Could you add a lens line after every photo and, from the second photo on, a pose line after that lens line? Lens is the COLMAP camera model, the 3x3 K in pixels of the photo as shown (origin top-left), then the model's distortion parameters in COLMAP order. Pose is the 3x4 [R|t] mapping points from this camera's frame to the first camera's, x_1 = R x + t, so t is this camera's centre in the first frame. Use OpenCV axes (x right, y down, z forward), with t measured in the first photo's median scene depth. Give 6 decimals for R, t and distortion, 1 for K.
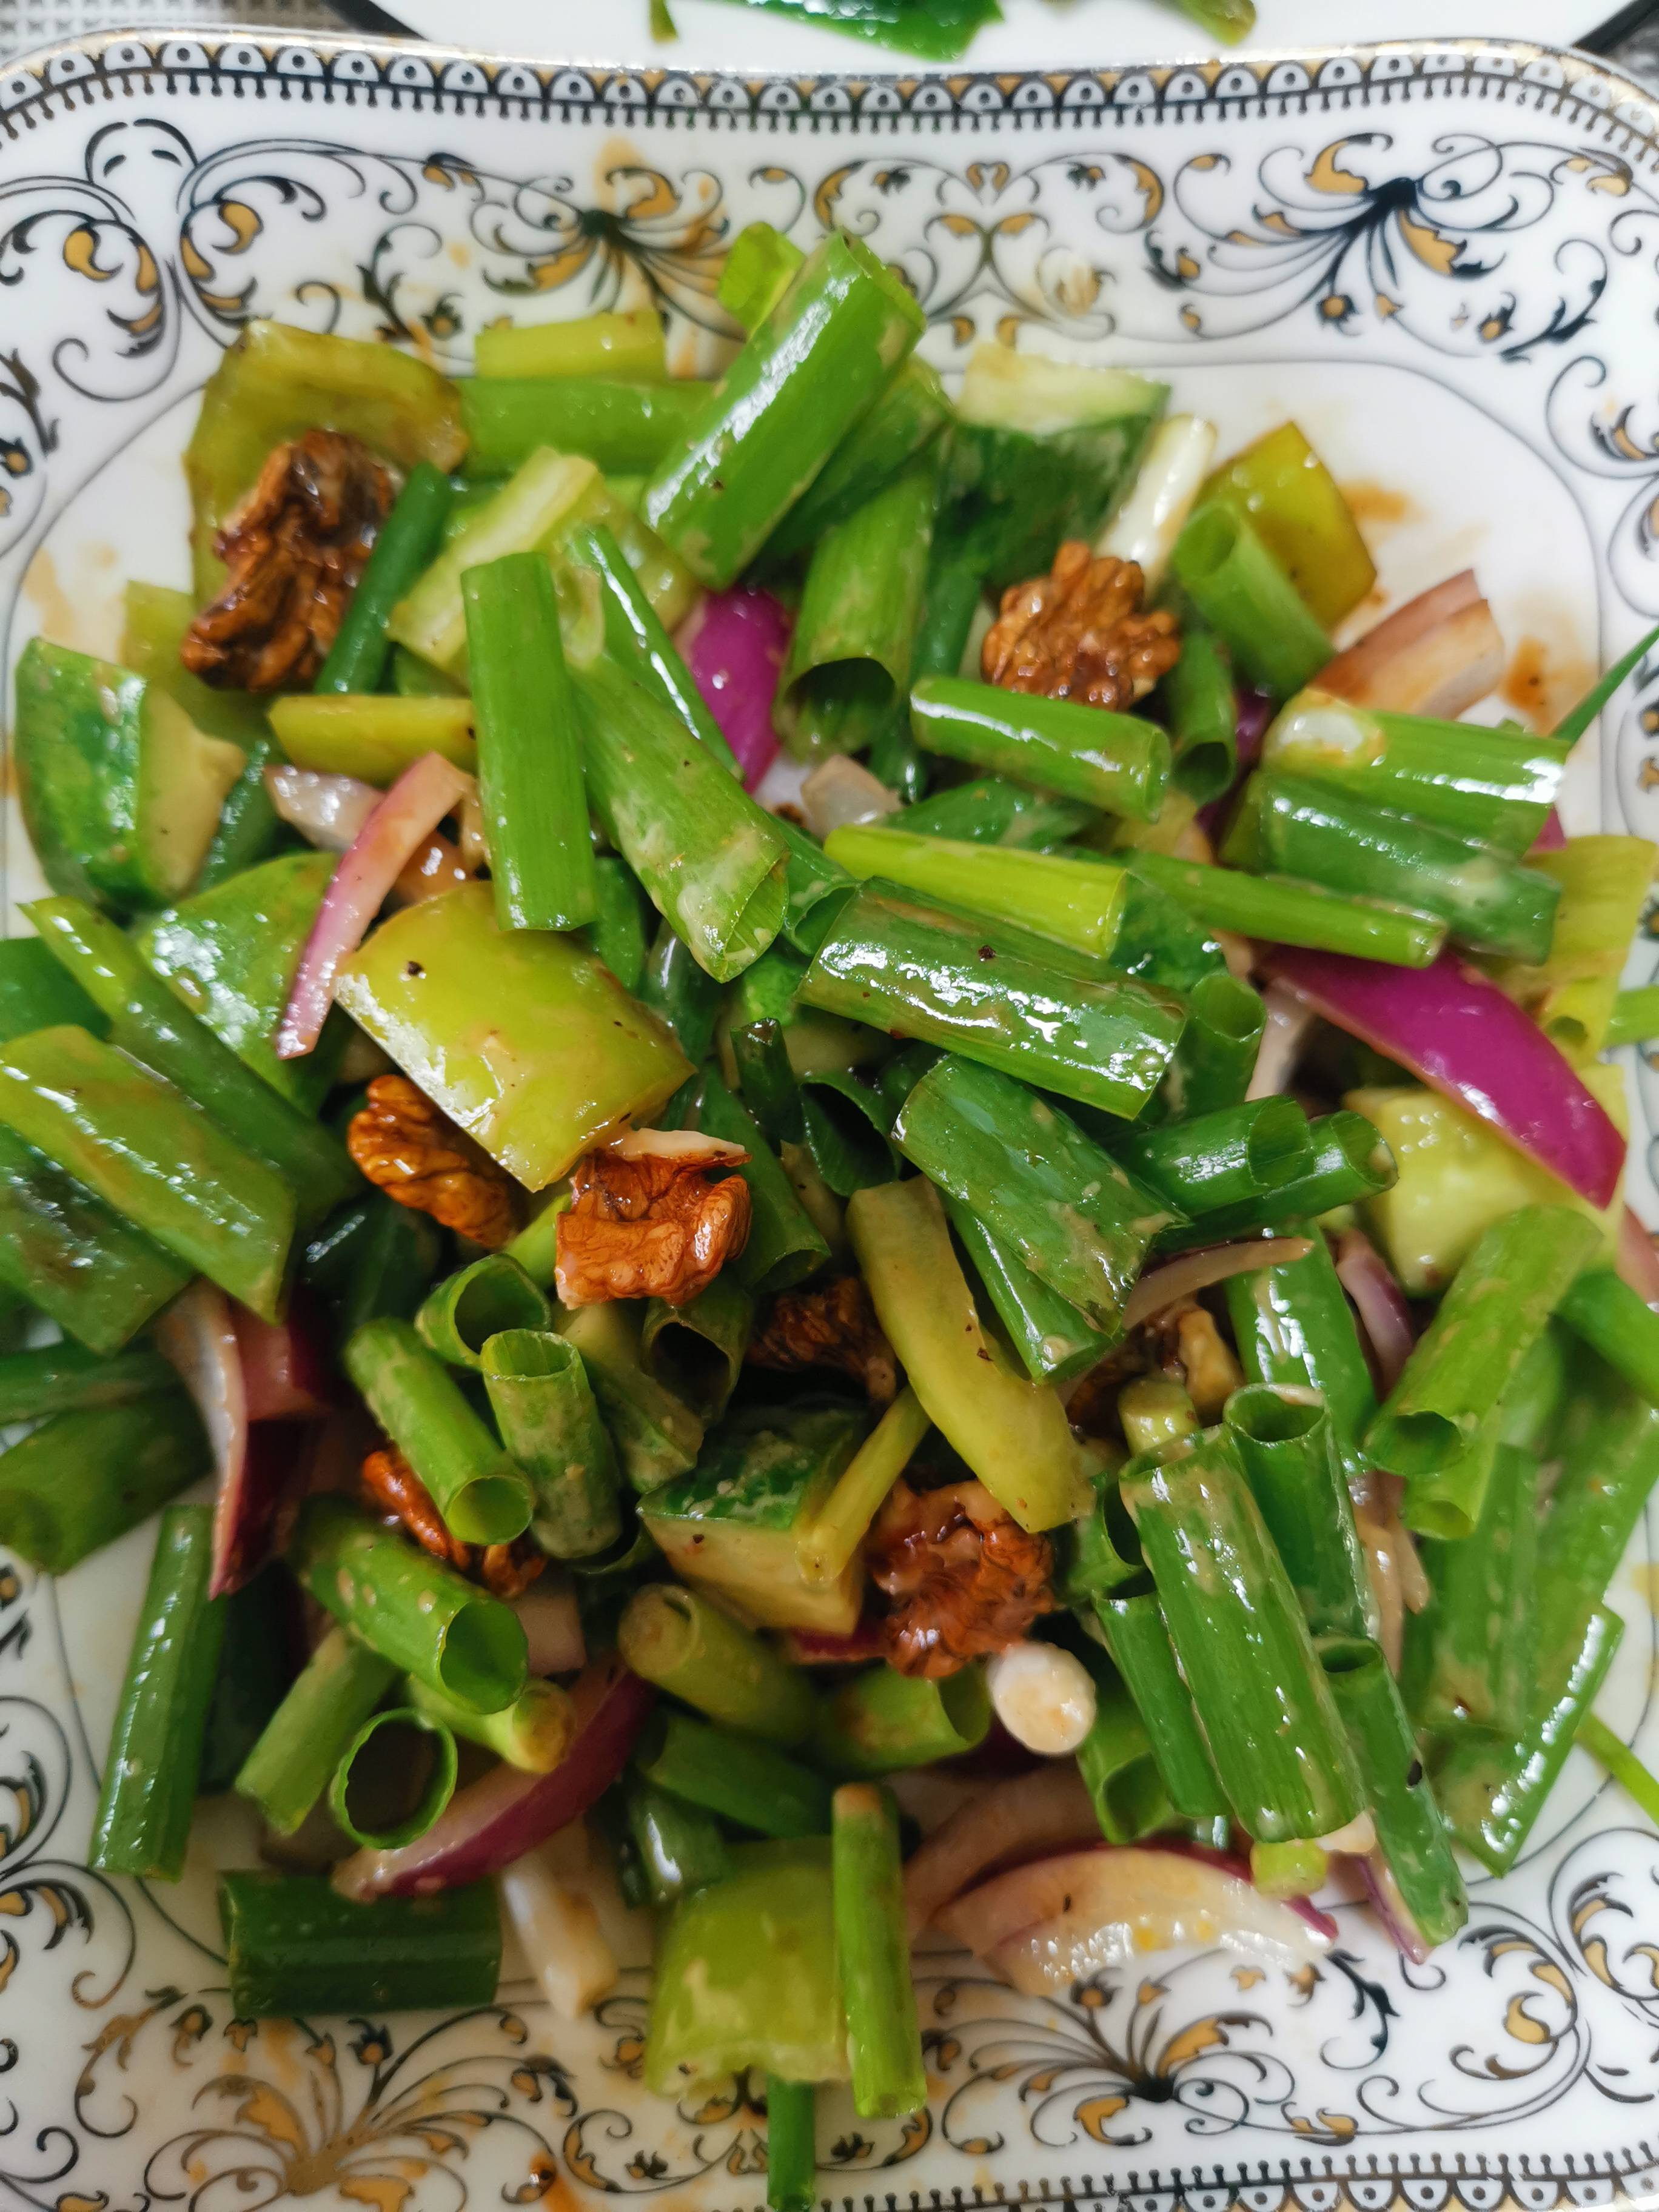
lens RADIAL K [[1857.1, 0, 829.5], [0, 1857.1, 1106.0], [0, 0, 1]] dist [-0.014407, -0.029677]
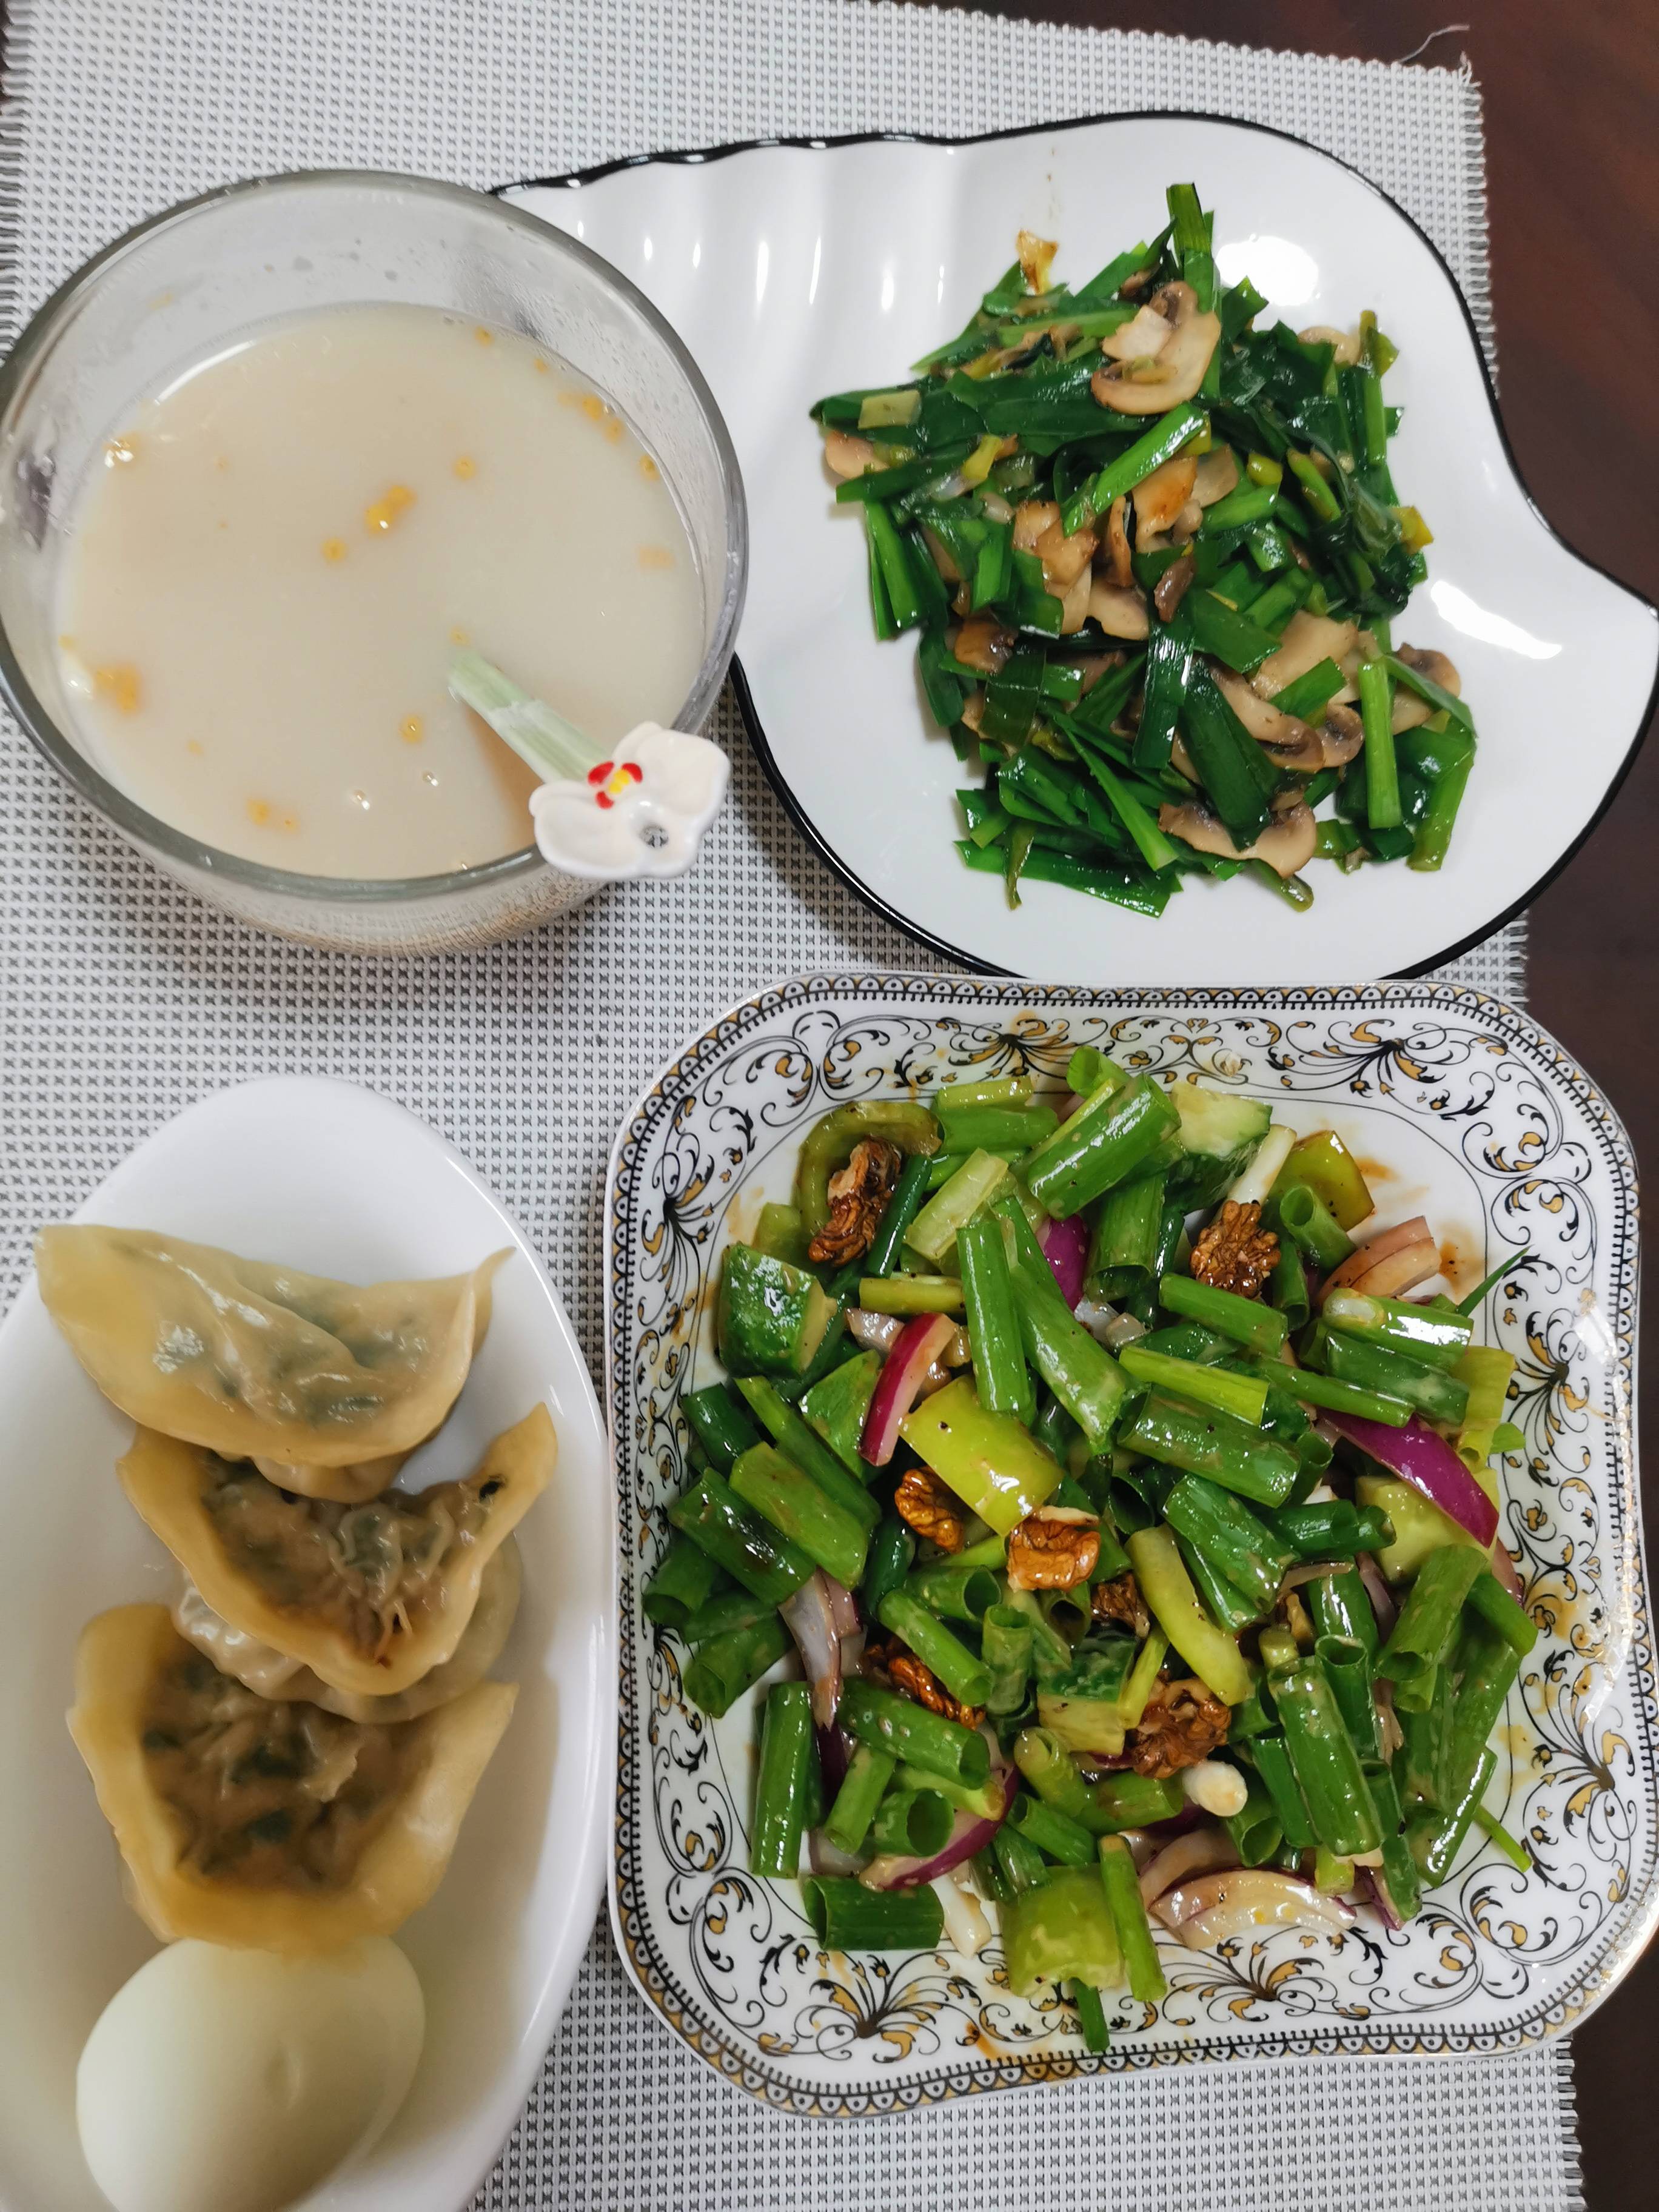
lens RADIAL K [[1776.4, 0, 829.5], [0, 1776.4, 1106.0], [0, 0, 1]] dist [0.058063, -0.104639]
pose [[0.996343, 0.042256, 0.074270, -0.479257], [-0.036334, 0.996184, -0.079354, -0.250193], [-0.077340, 0.076365, 0.994076, -0.957020]]
